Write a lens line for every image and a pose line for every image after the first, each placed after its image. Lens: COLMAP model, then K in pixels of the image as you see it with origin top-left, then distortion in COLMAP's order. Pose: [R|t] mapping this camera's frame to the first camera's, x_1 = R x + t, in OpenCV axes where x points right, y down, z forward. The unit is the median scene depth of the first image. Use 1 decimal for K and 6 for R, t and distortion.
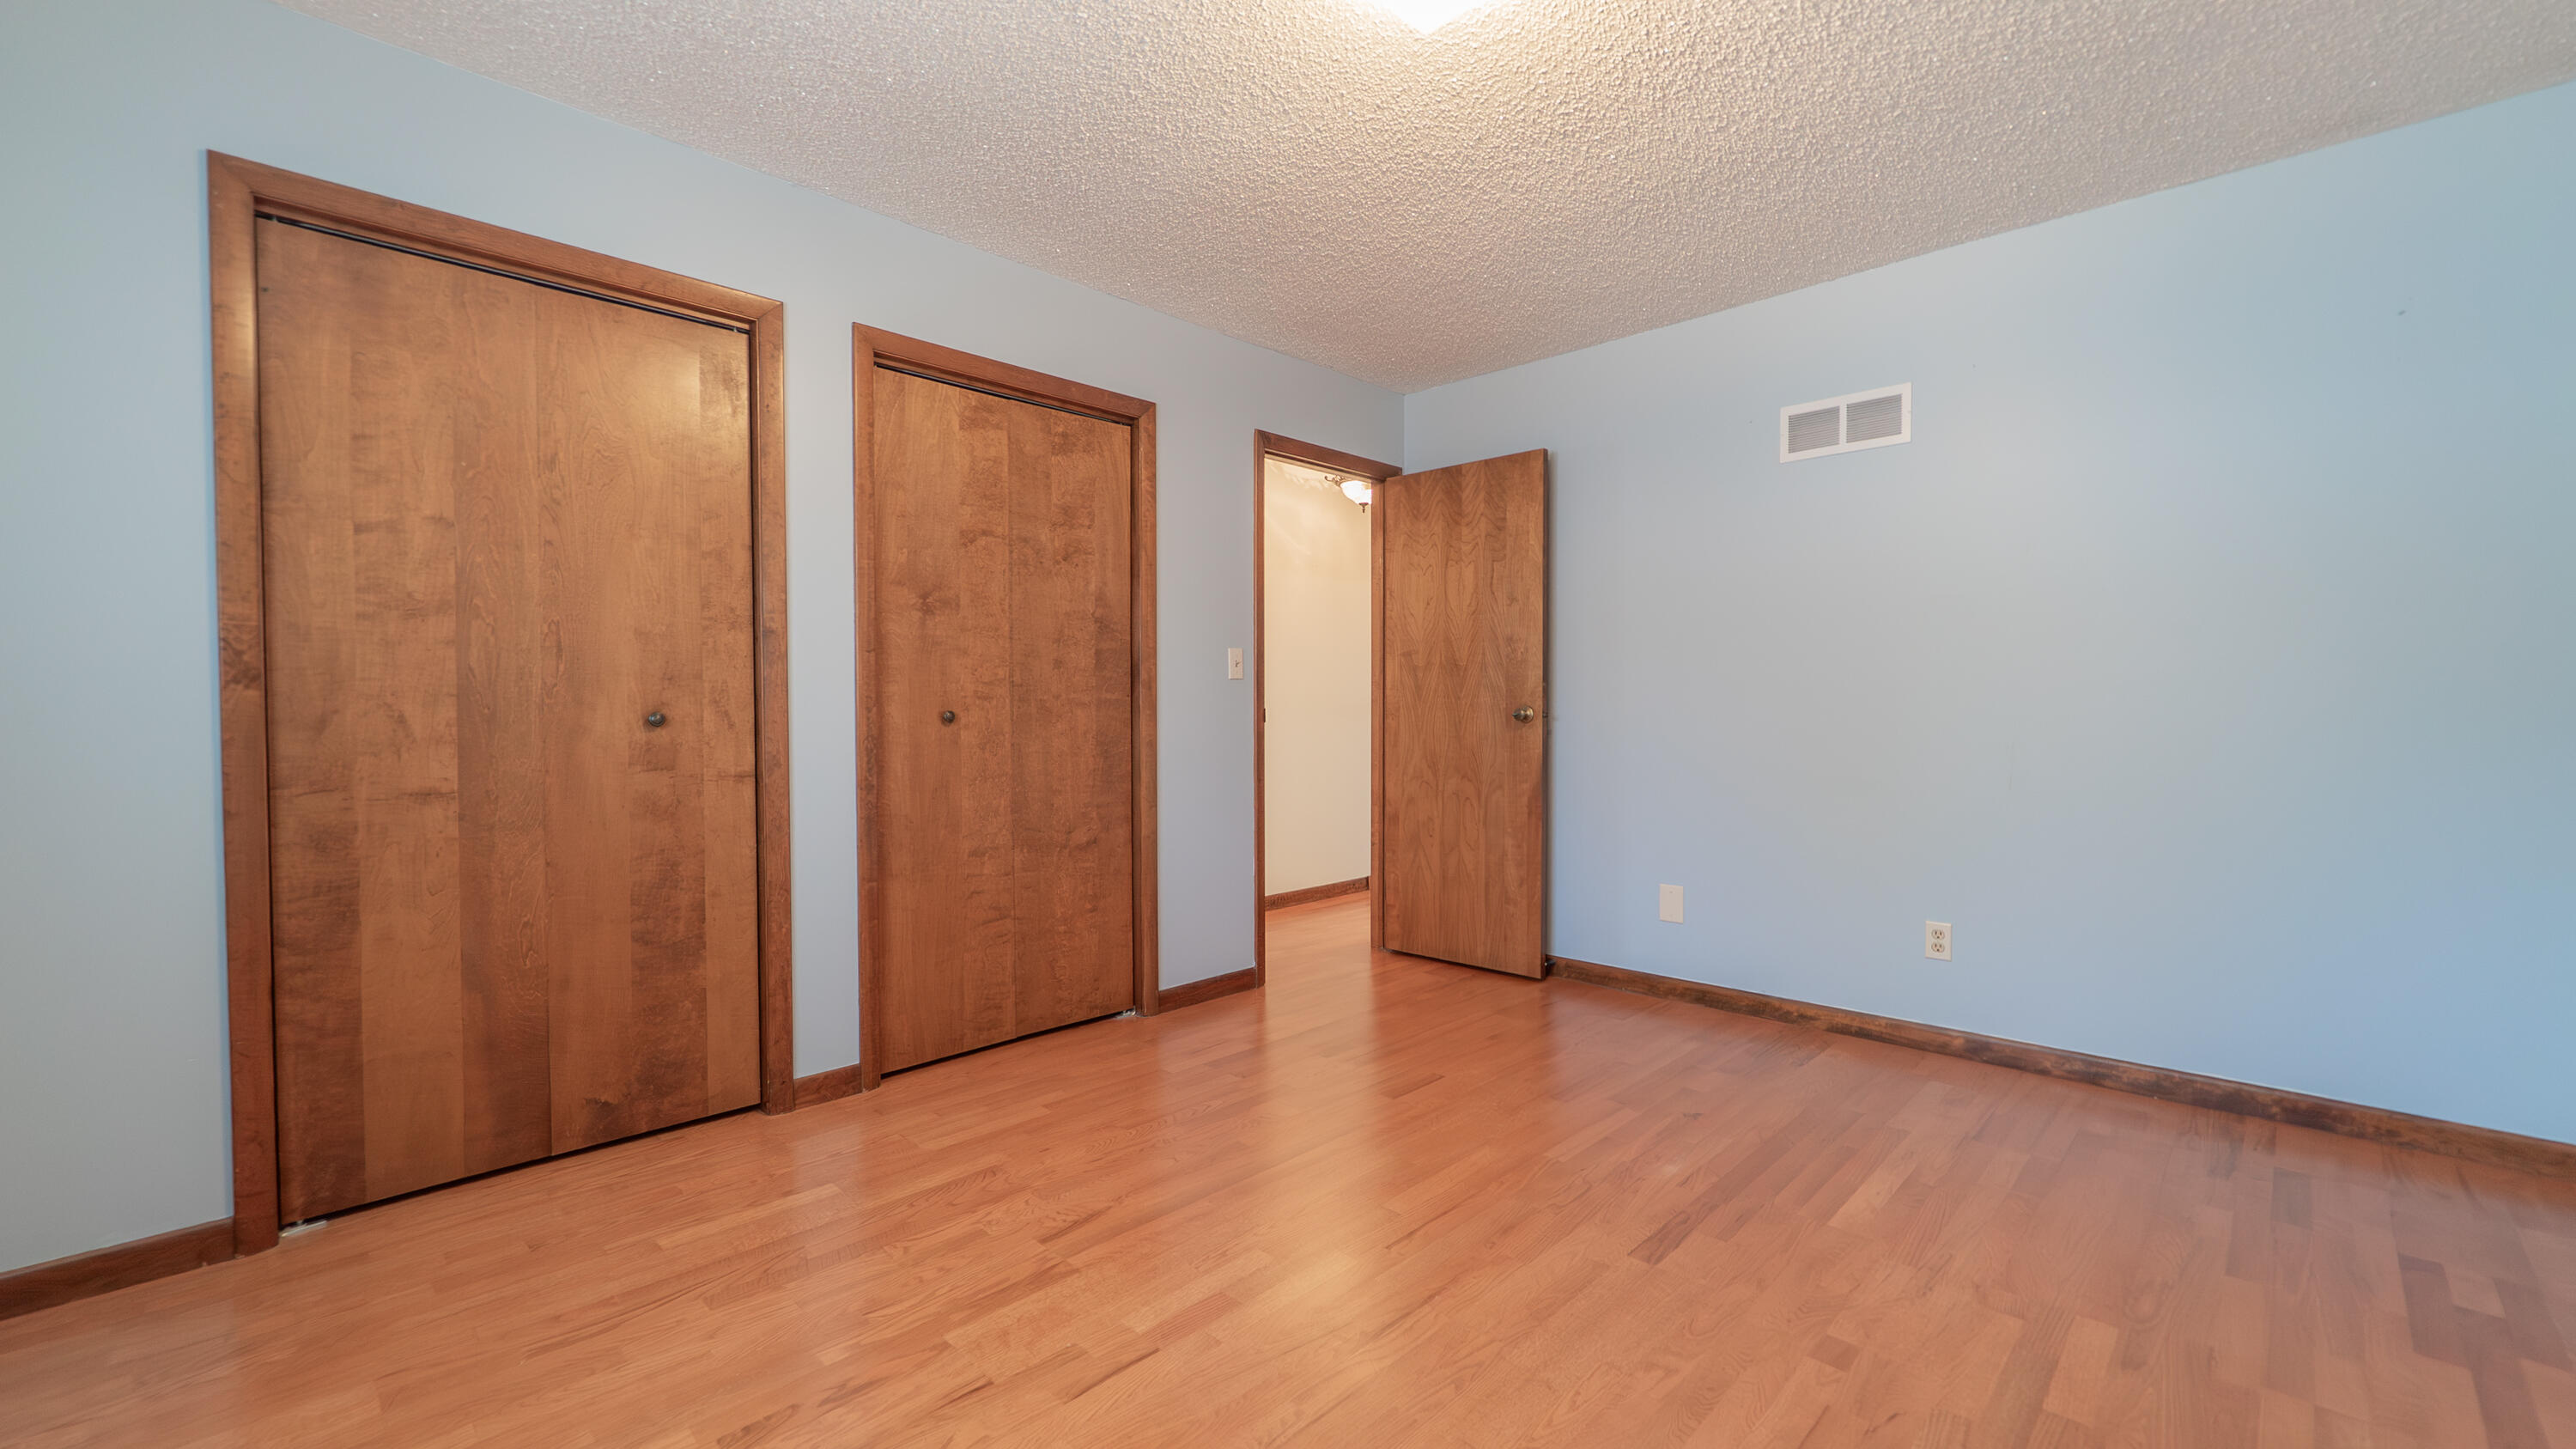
lens RADIAL K [[1056.8, 0, 1303.3], [0, 1056.8, 726.6], [0, 0, 1]] dist [-0.015357, -0.000268]
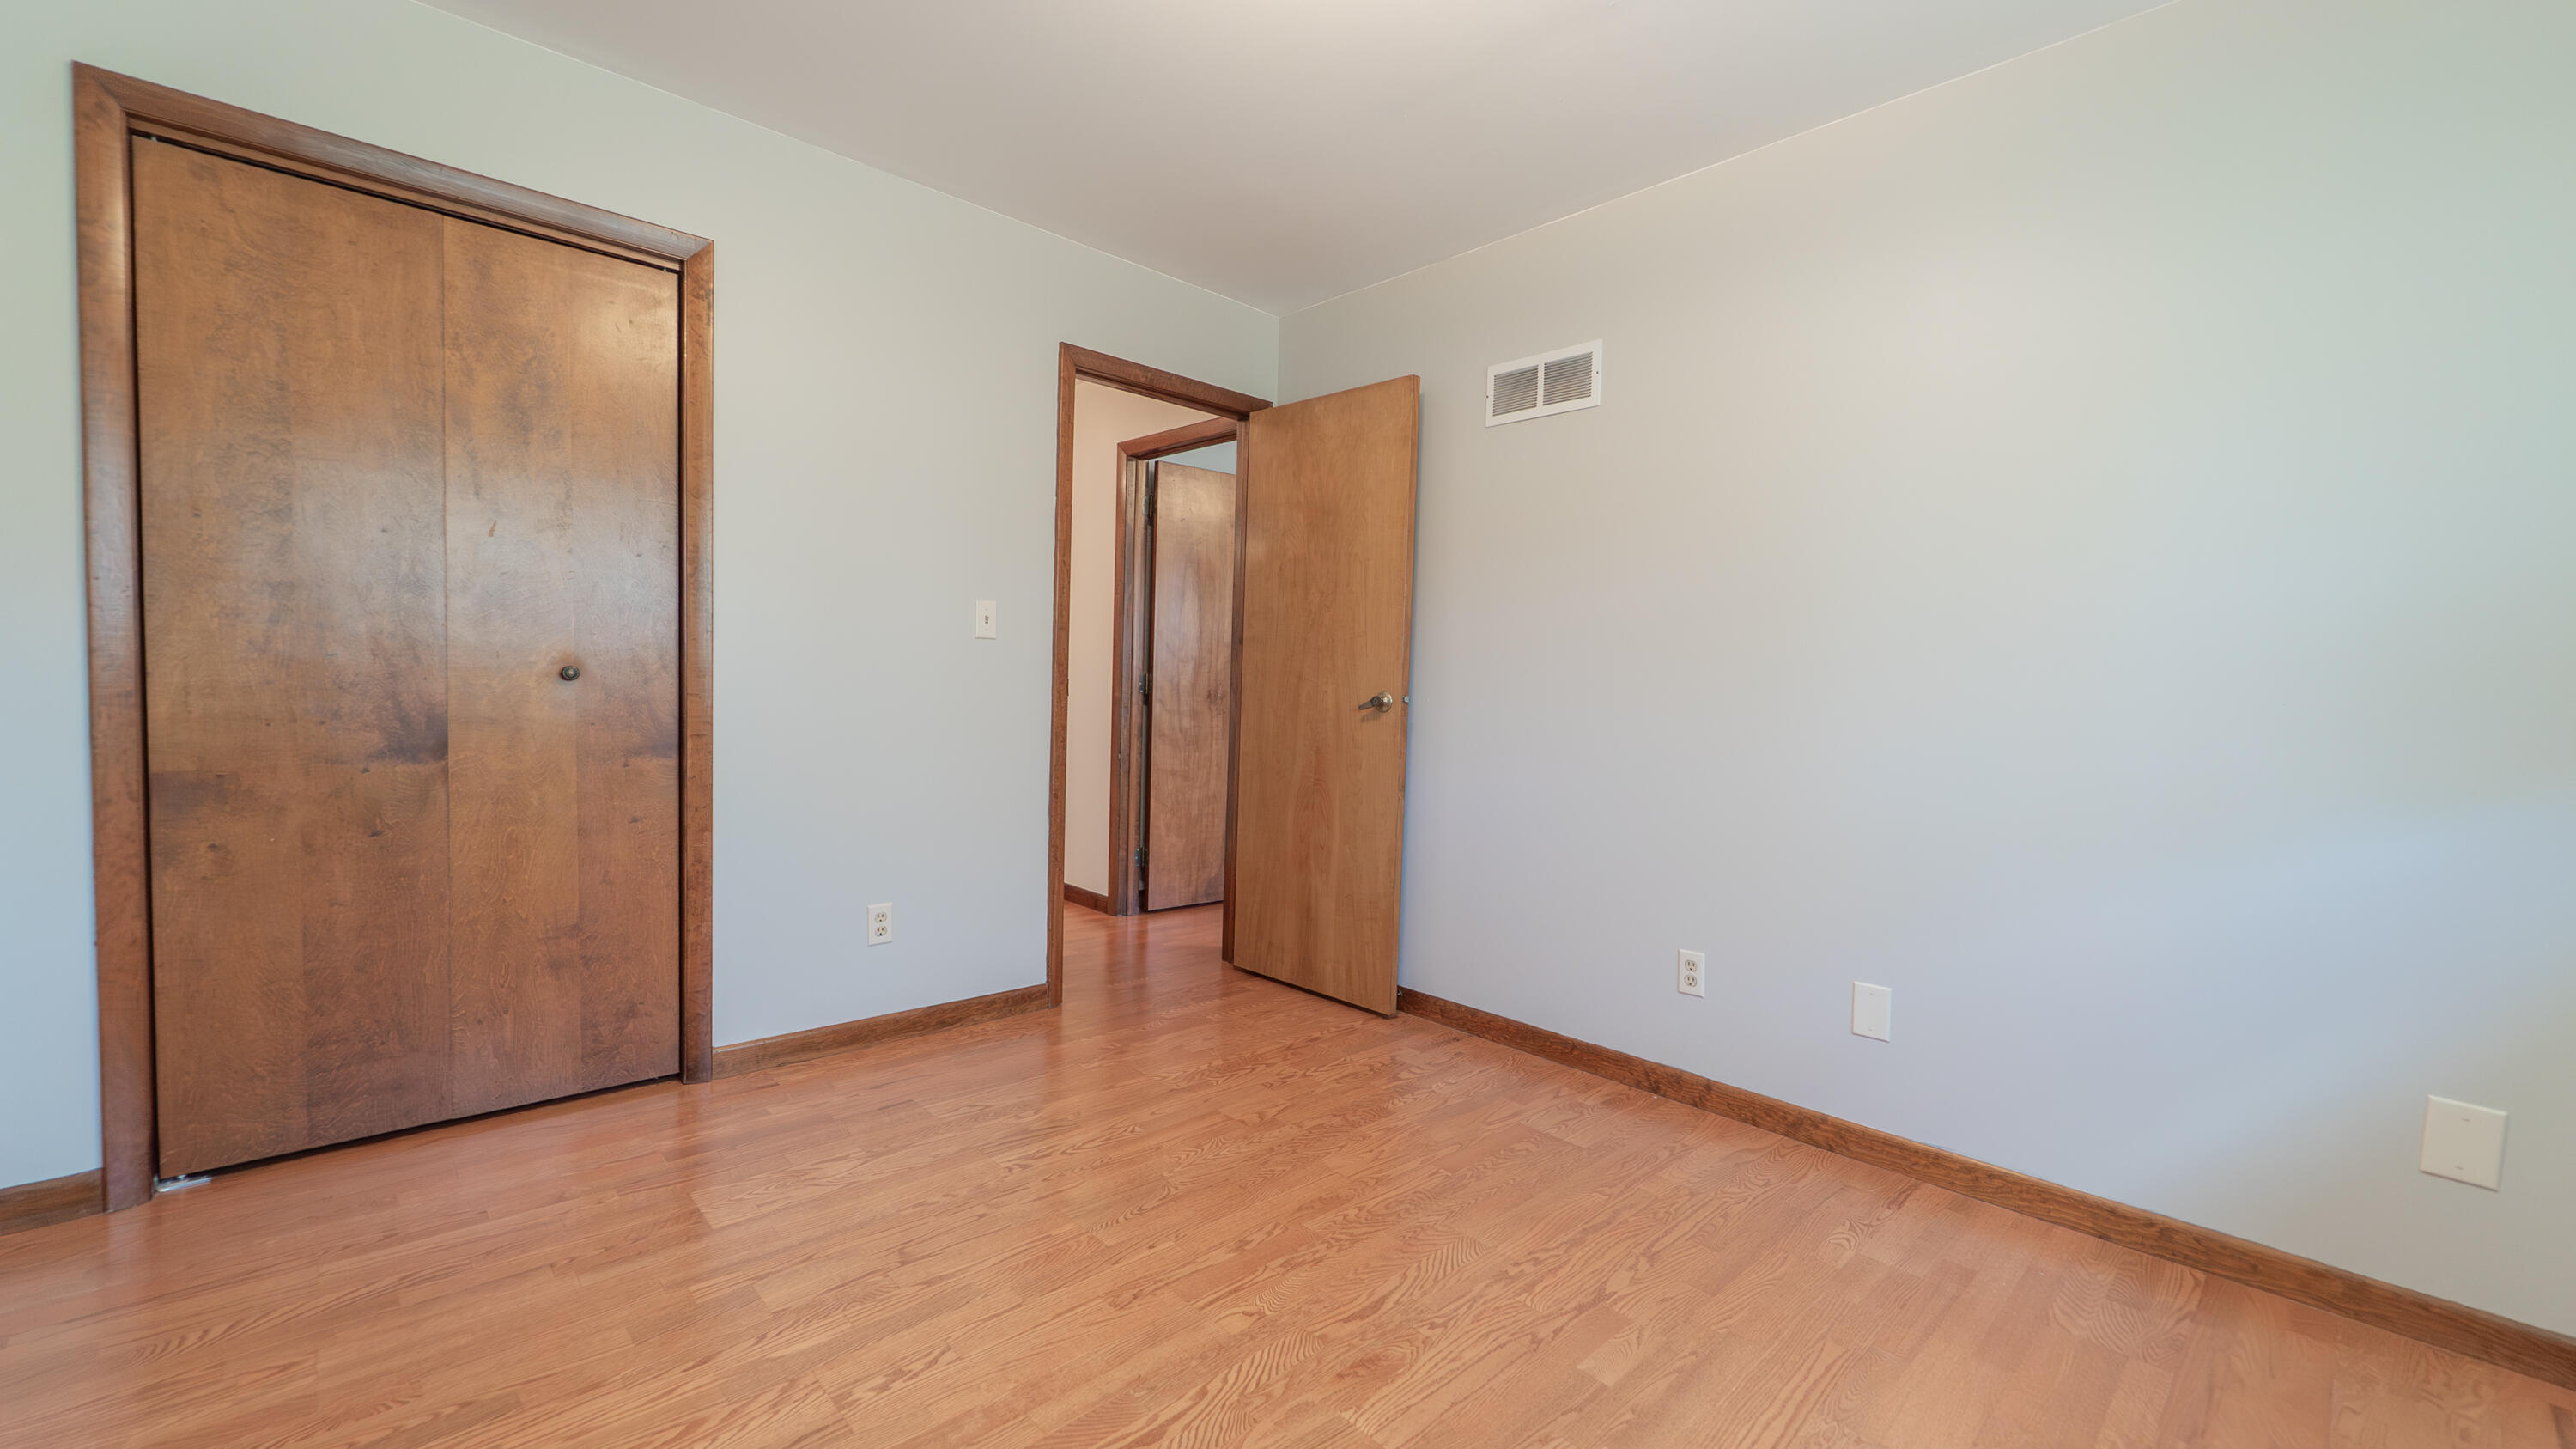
lens RADIAL K [[1037.2, 0, 1282.9], [0, 1037.2, 734.4], [0, 0, 1]] dist [-0.012120, -0.000195]
pose [[0.997475, 0.034906, -0.061852, 0.119680], [-0.033098, 0.999001, 0.030018, -0.004078], [0.062838, -0.027895, 0.997634, 0.116405]]
